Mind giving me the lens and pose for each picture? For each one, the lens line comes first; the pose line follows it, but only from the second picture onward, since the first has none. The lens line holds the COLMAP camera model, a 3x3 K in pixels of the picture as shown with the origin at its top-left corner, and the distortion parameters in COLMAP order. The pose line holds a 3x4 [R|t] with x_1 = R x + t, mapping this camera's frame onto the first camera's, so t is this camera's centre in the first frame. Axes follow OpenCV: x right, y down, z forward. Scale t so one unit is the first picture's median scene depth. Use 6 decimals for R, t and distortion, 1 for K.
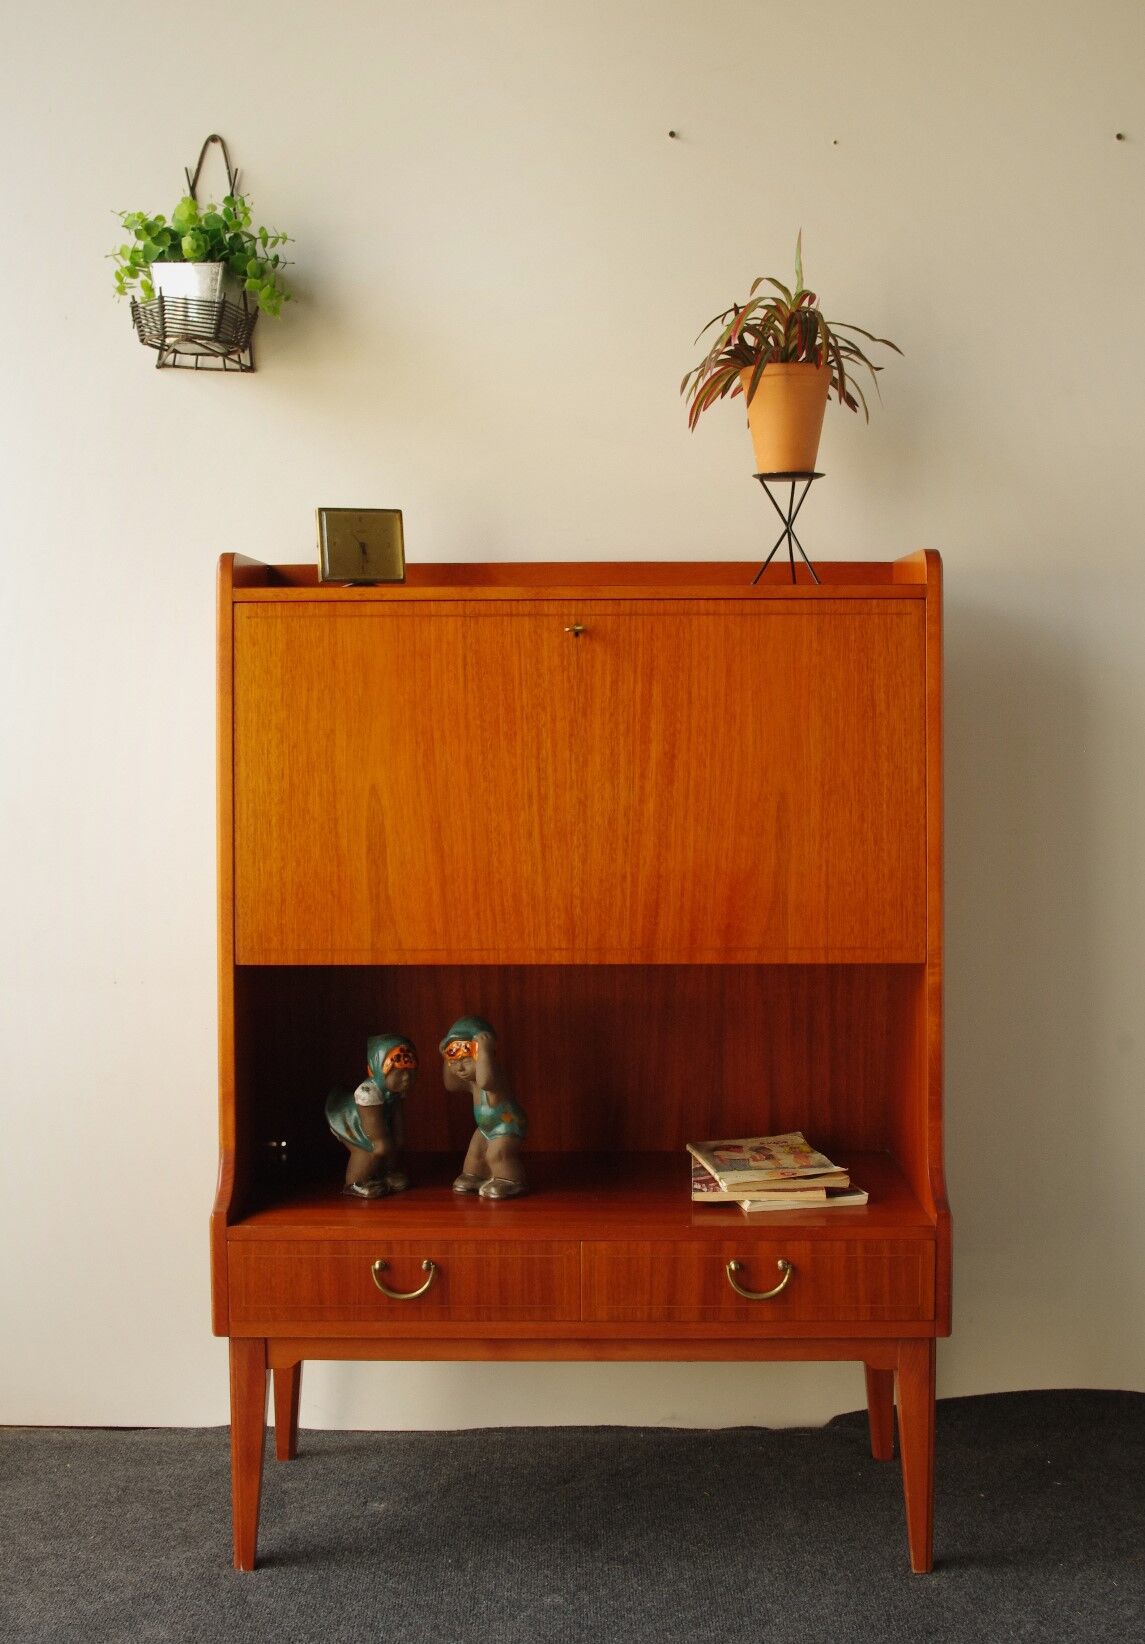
lens RADIAL K [[1976.5, 0, 568.7], [0, 1976.5, 836.9], [0, 0, 1]] dist [-0.057468, 0.000000]
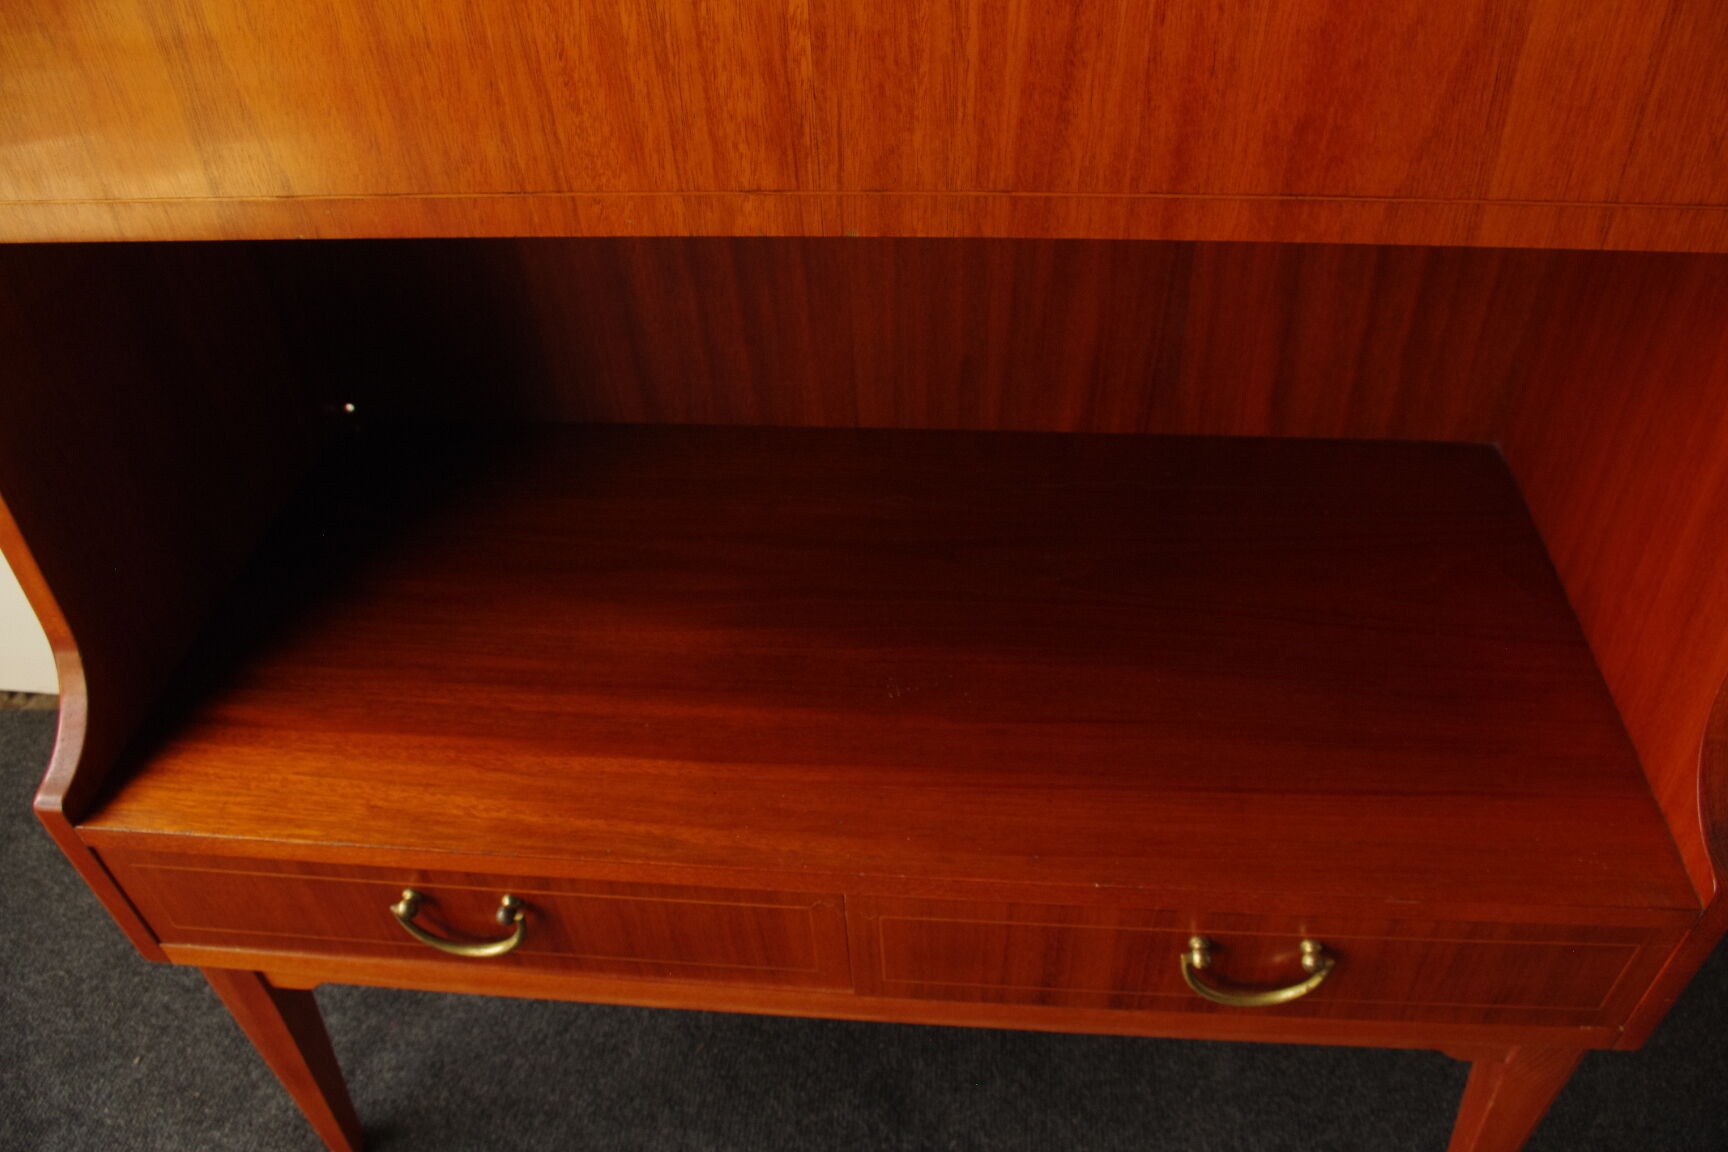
lens RADIAL K [[1313.1, 0, 875.8], [0, 1313.1, 570.8], [0, 0, 1]] dist [-0.099282, 0.049055]
pose [[0.996771, 0.023230, -0.076859, 0.032318], [0.027767, 0.798443, 0.601429, -0.020555], [0.075339, -0.601622, 0.795220, 0.796991]]
